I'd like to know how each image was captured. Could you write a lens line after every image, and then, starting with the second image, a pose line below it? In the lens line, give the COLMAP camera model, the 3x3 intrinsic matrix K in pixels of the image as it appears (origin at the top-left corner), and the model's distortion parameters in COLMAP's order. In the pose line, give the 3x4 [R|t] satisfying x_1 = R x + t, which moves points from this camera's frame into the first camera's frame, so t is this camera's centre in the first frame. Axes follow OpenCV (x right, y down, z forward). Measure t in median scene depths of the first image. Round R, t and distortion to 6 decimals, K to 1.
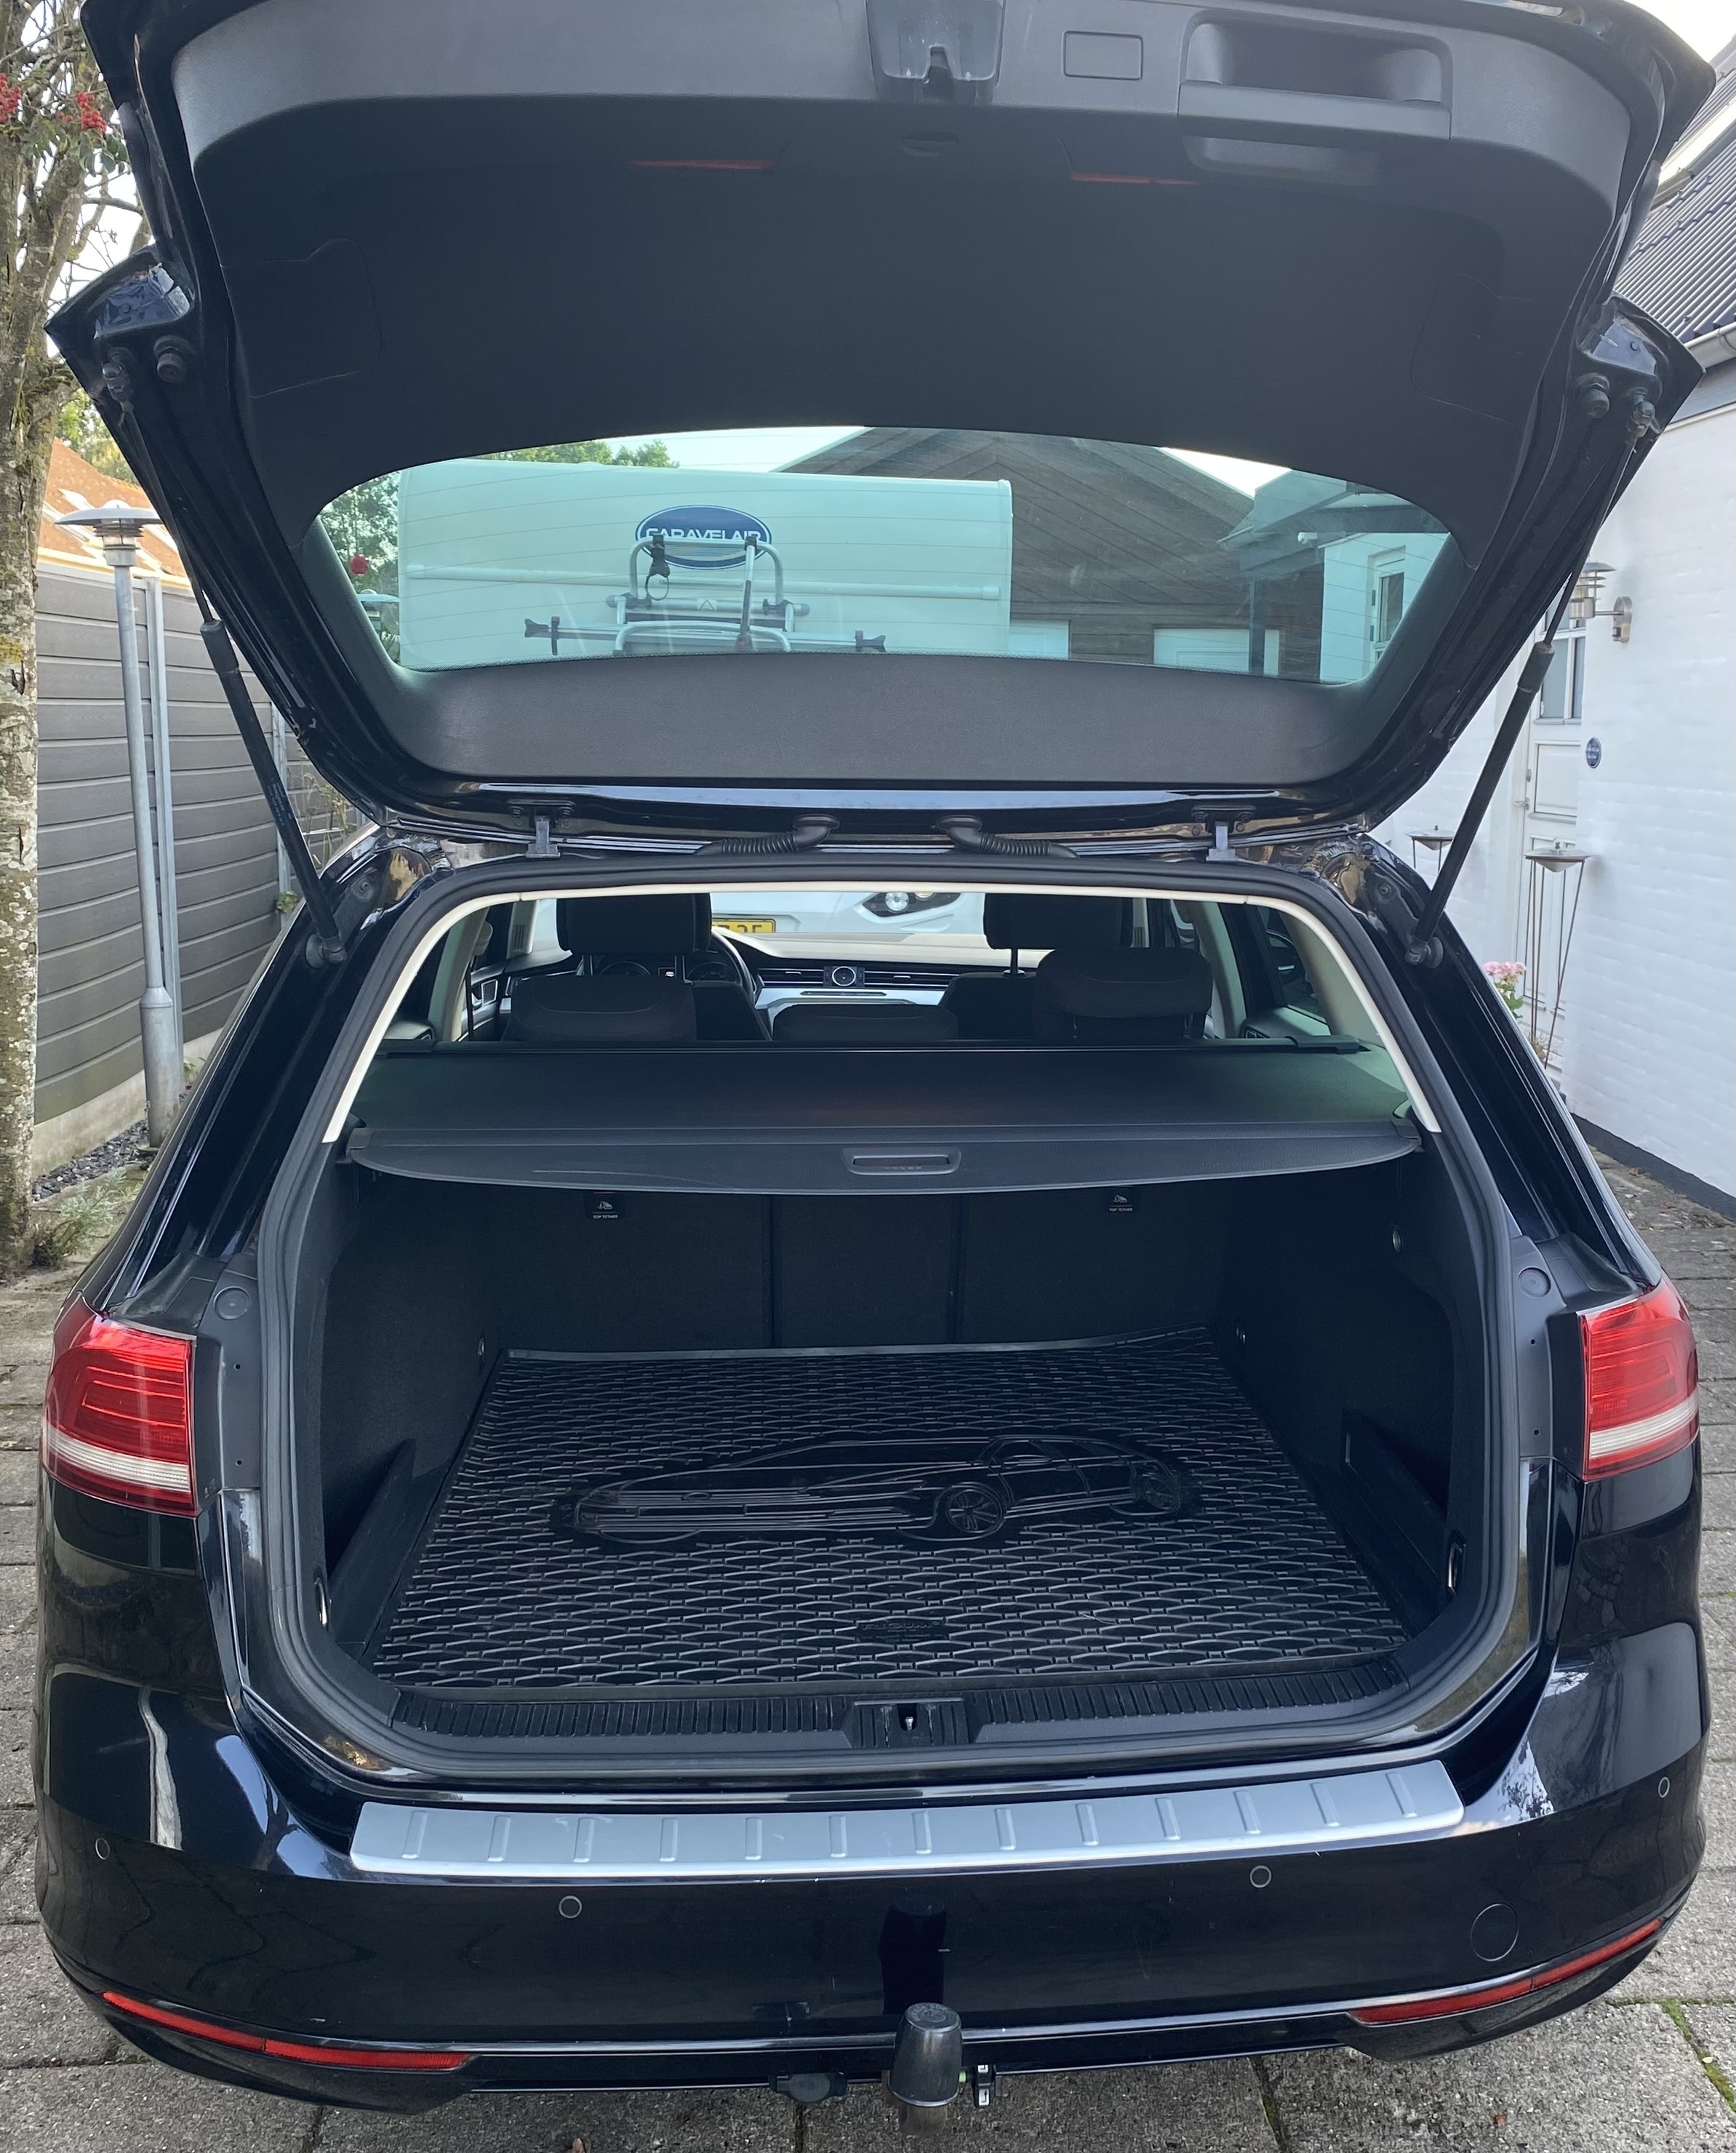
lens RADIAL K [[1725.3, 0, 867.2], [0, 1725.3, 1072.1], [0, 0, 1]] dist [0.002831, 0.000543]
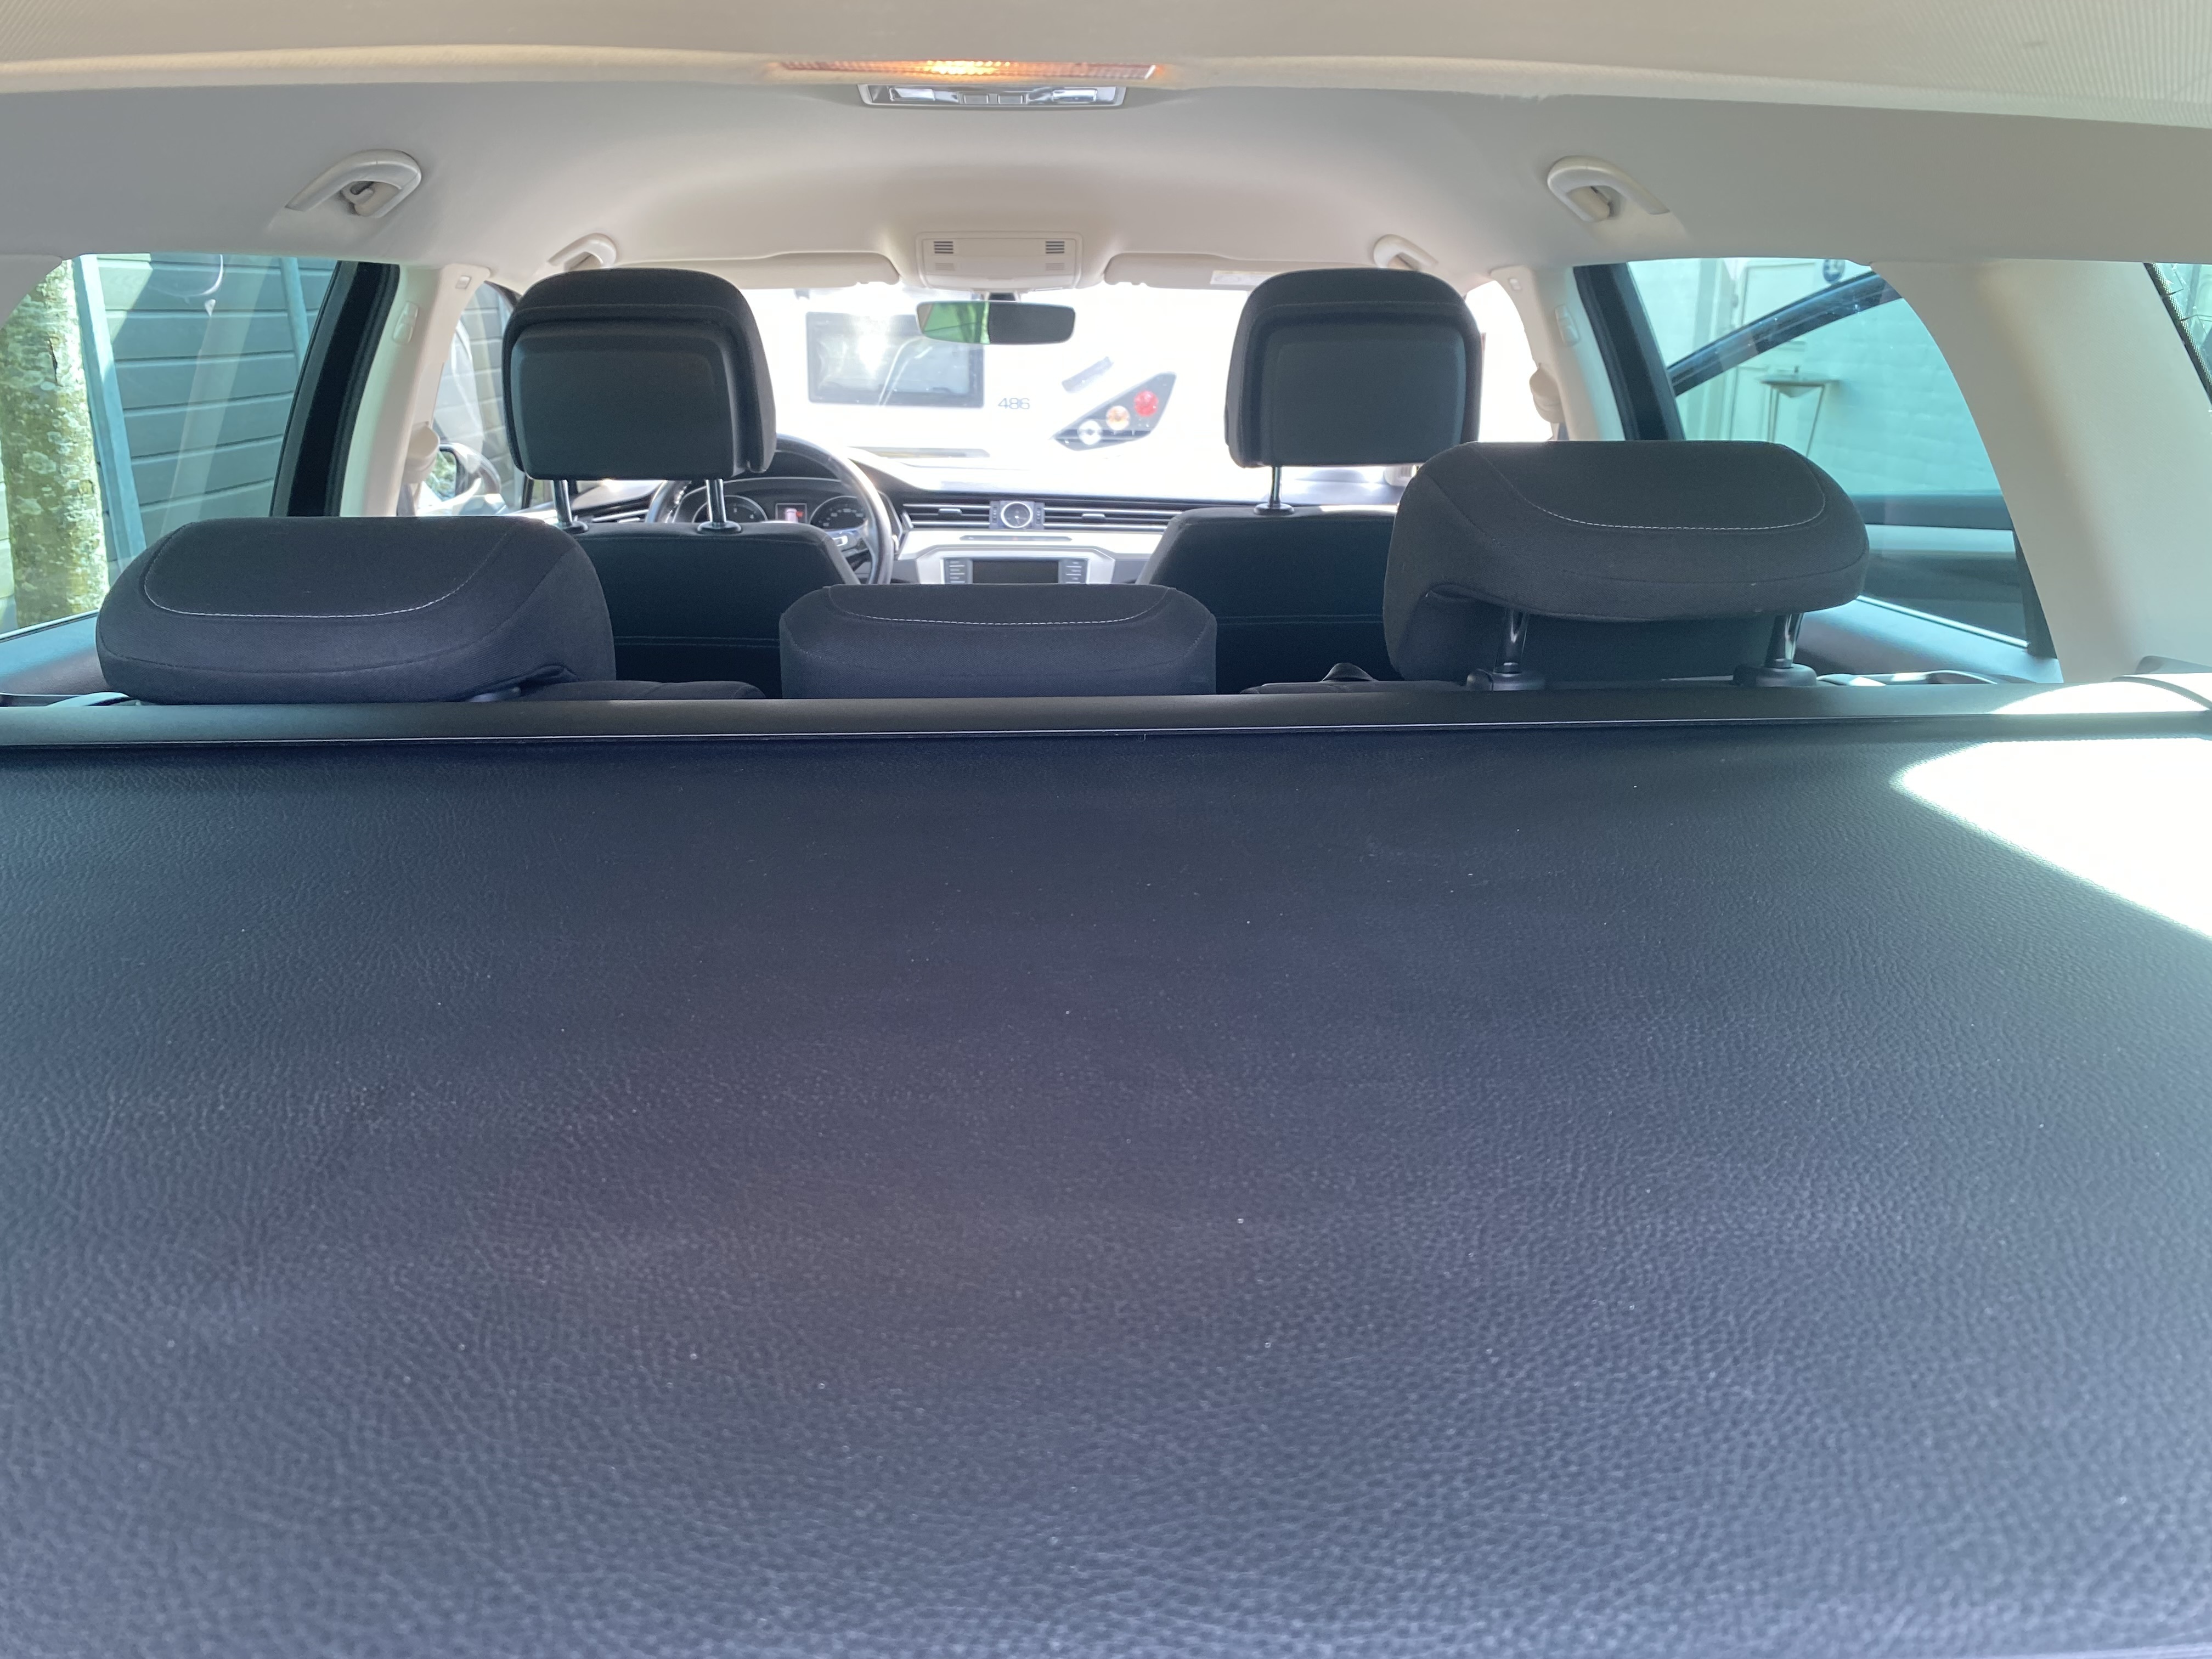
lens RADIAL K [[1664.9, 0, 1108.4], [0, 1664.9, 843.0], [0, 0, 1]] dist [0.001444, 0.000762]
pose [[0.999634, -0.010023, 0.025146, 0.005085], [0.006436, 0.990290, 0.138869, -0.009026], [-0.026293, -0.138656, 0.989991, 0.161864]]
